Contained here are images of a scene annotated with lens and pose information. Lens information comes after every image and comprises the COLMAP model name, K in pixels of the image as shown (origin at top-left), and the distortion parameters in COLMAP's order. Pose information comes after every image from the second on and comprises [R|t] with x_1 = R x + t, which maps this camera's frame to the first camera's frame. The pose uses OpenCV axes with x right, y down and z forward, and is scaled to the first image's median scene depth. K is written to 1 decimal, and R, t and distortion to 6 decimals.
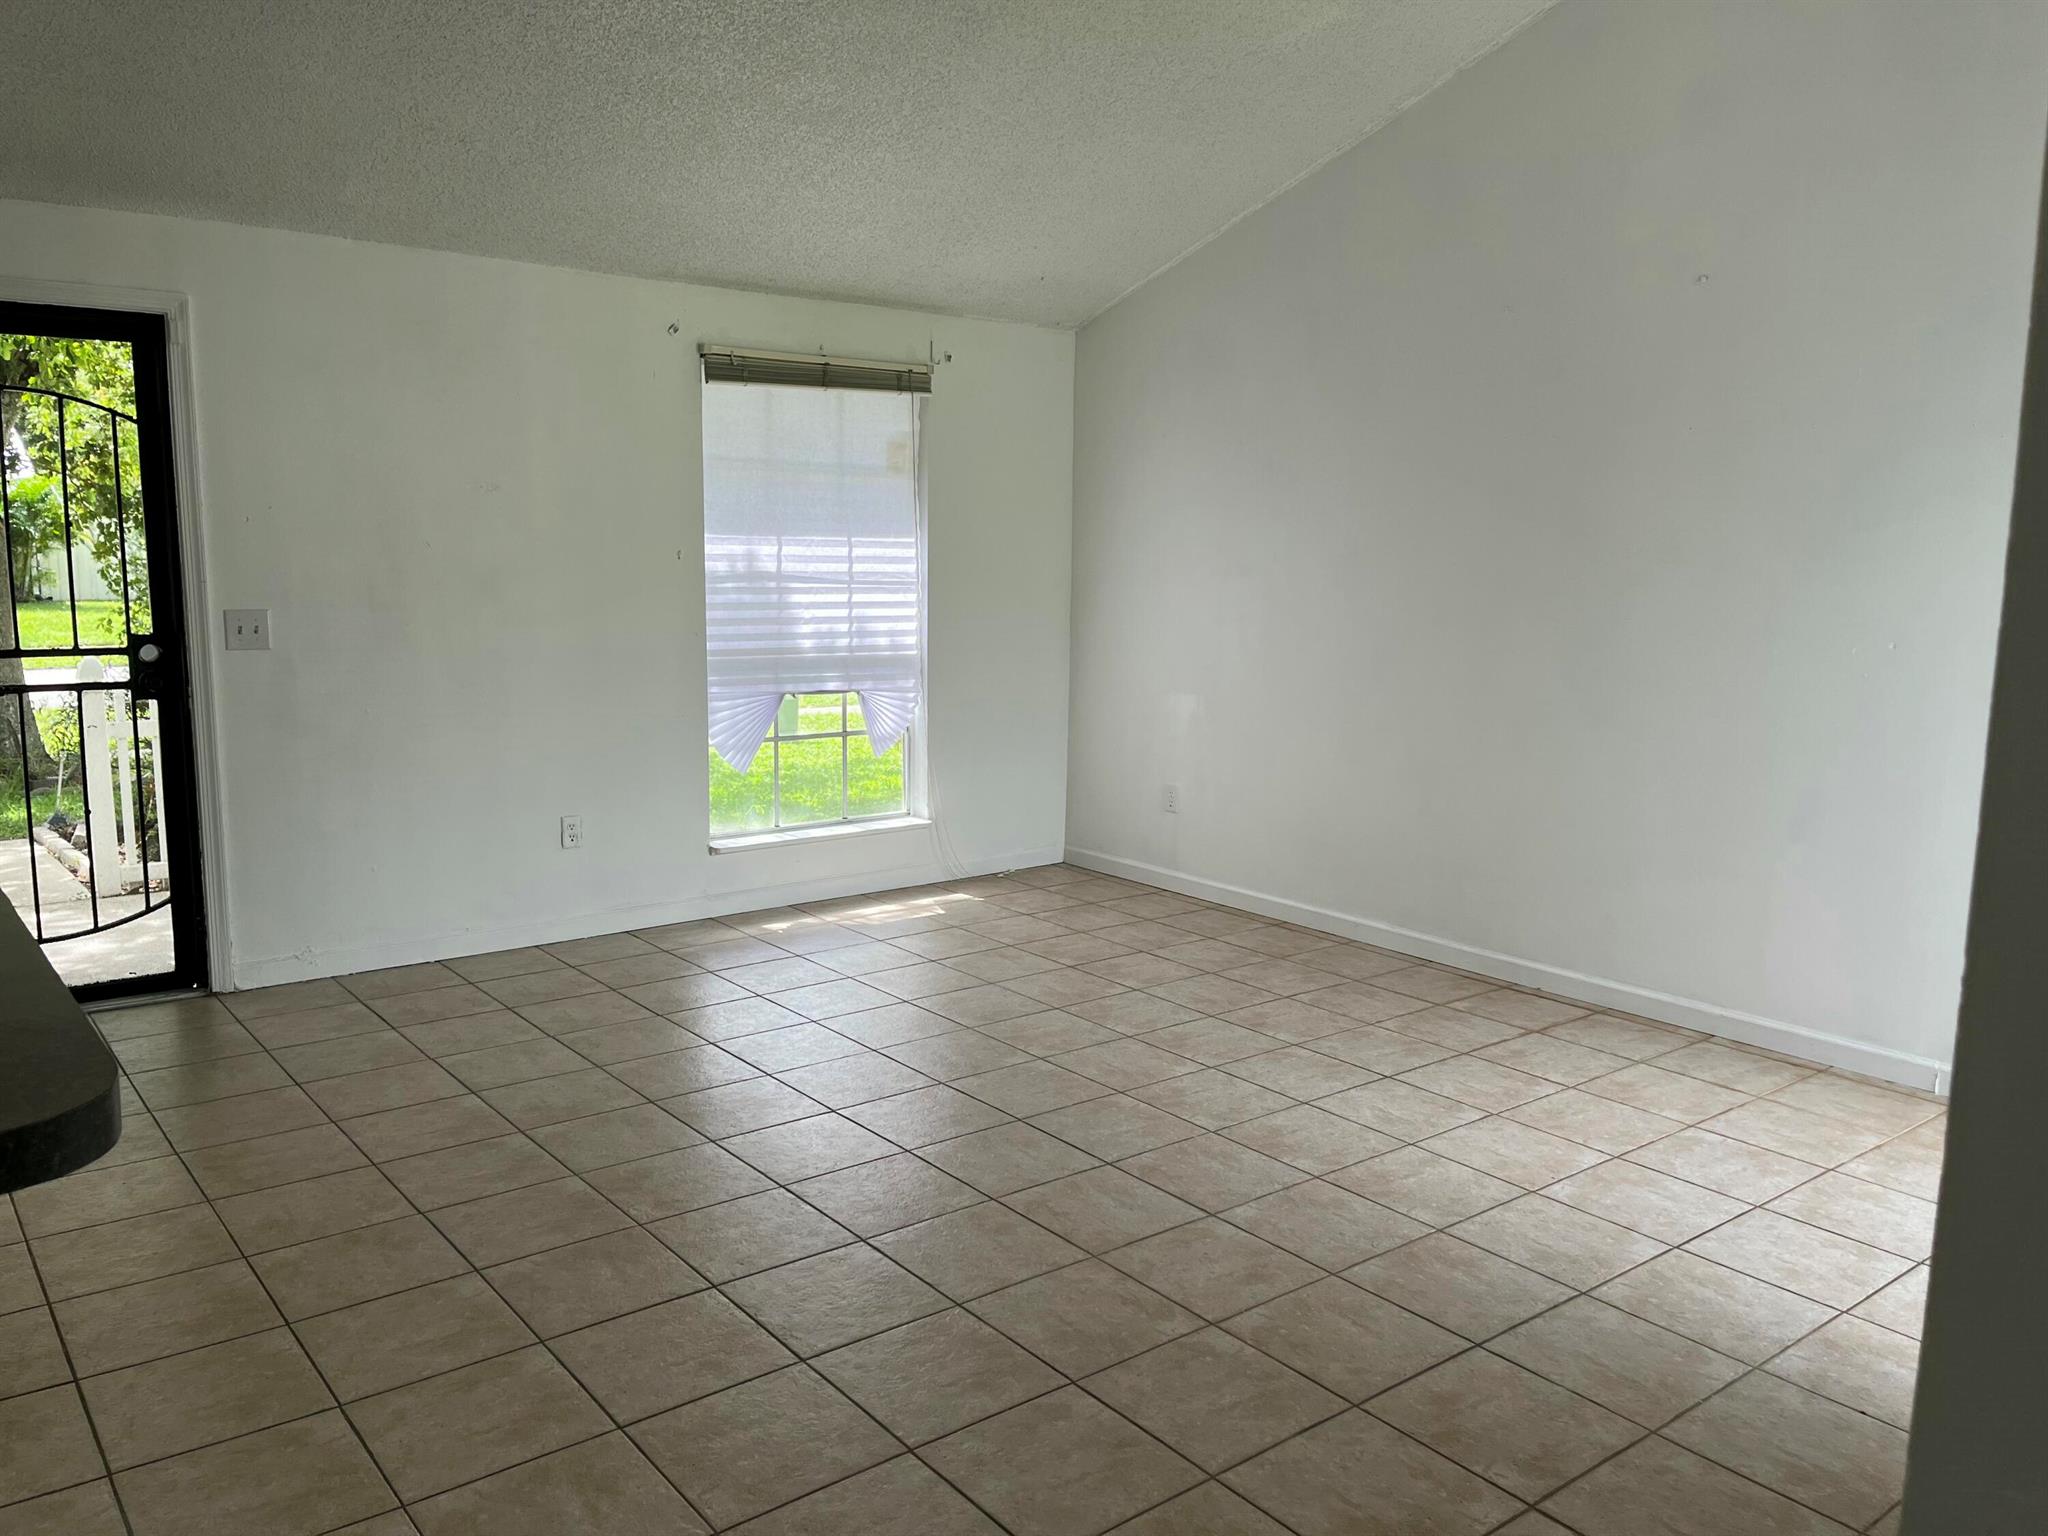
lens RADIAL K [[1539.2, 0, 1029.2], [0, 1539.2, 793.7], [0, 0, 1]] dist [0.088896, -0.118849]
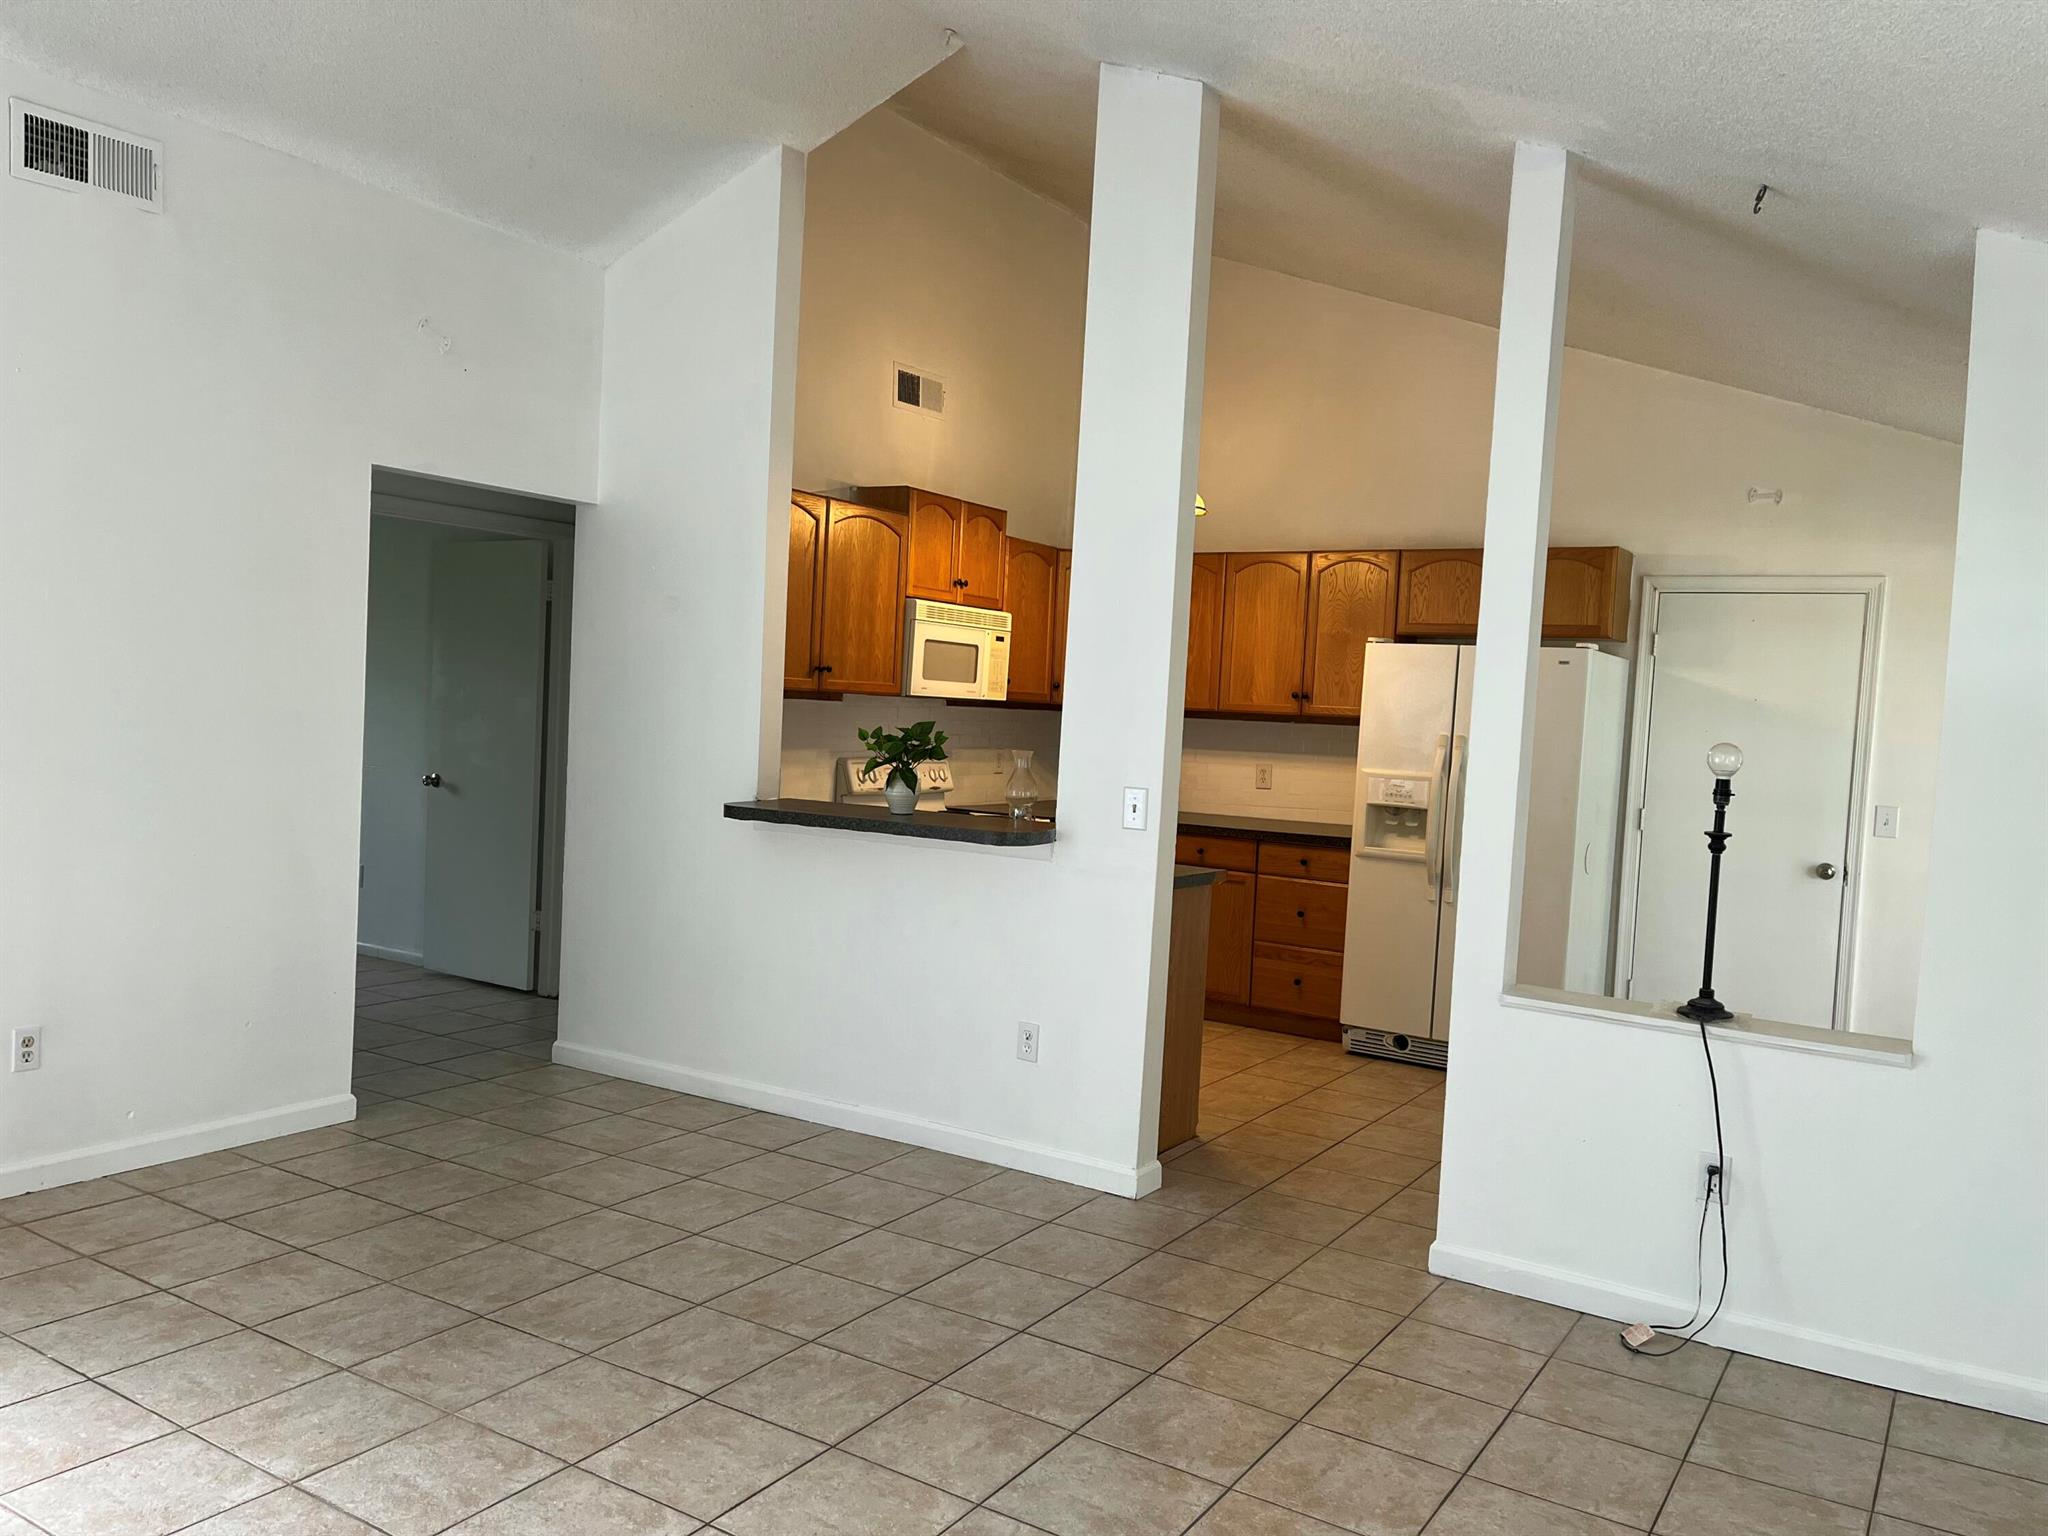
lens RADIAL K [[1539.2, 0, 1029.2], [0, 1539.2, 793.7], [0, 0, 1]] dist [0.088896, -0.118849]
pose [[-0.939810, -0.040273, -0.339316, 0.235685], [-0.114978, 0.972395, 0.203047, -1.487870], [0.321772, 0.229839, -0.918497, 9.101648]]
